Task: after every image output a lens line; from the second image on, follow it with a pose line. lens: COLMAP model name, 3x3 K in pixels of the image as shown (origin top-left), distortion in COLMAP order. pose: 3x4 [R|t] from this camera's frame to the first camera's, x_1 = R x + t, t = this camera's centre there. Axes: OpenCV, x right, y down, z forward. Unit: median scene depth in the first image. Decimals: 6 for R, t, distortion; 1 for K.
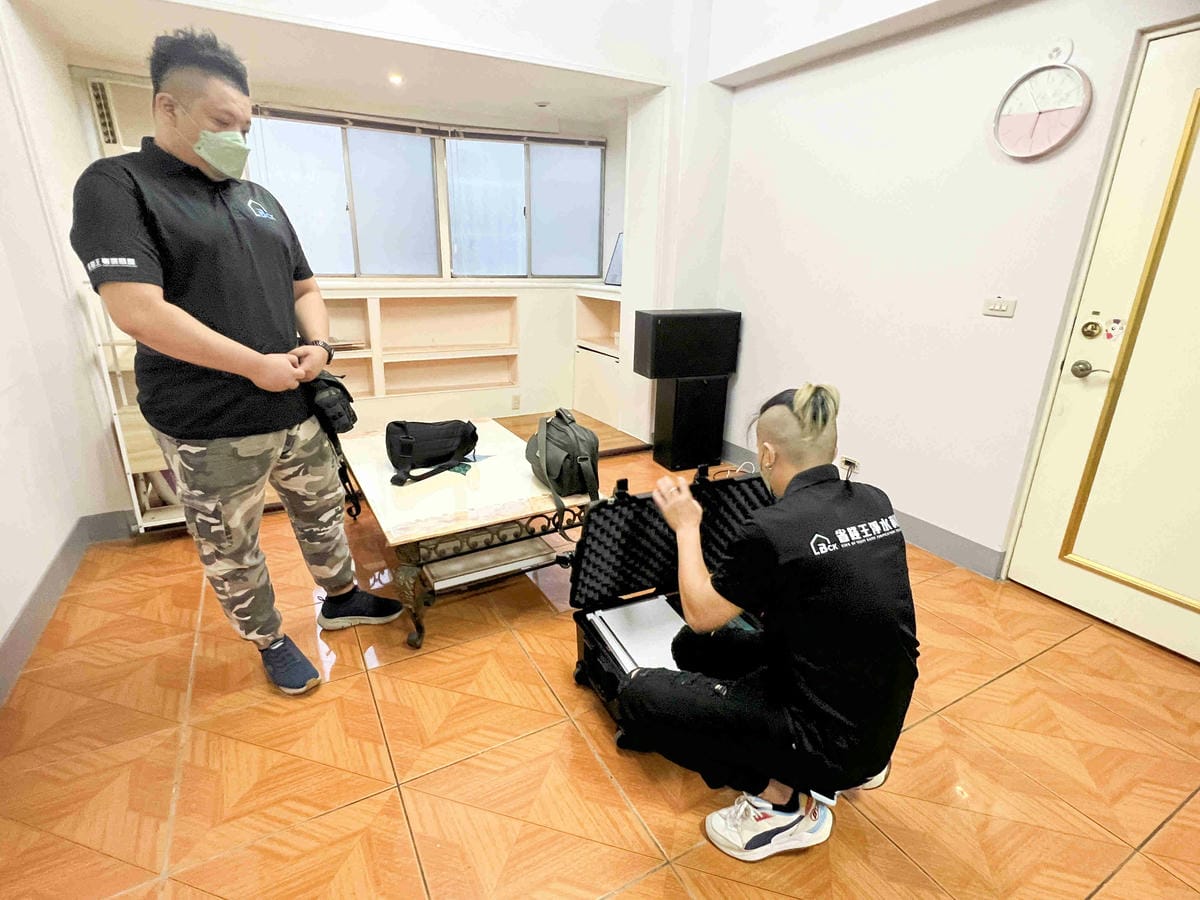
lens RADIAL K [[594.0, 0, 597.8], [0, 594.0, 452.3], [0, 0, 1]] dist [-0.000312, -0.000265]
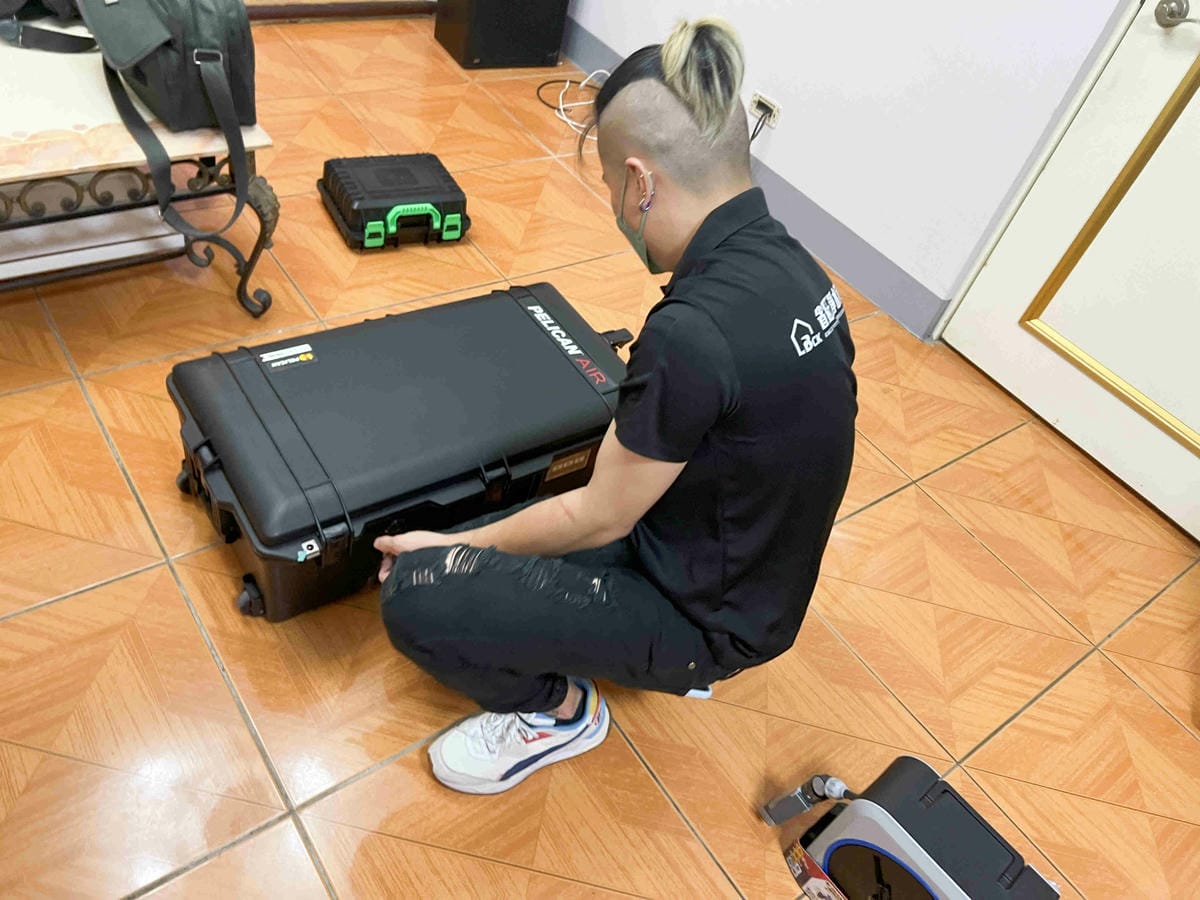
lens RADIAL K [[905.7, 0, 600.0], [0, 905.7, 450.0], [0, 0, 1]] dist [0.002446, -0.001627]
pose [[0.972552, 0.043356, 0.228612, 0.121755], [-0.143300, 0.885666, 0.441658, -0.070364], [-0.183325, -0.462295, 0.867569, 0.174953]]
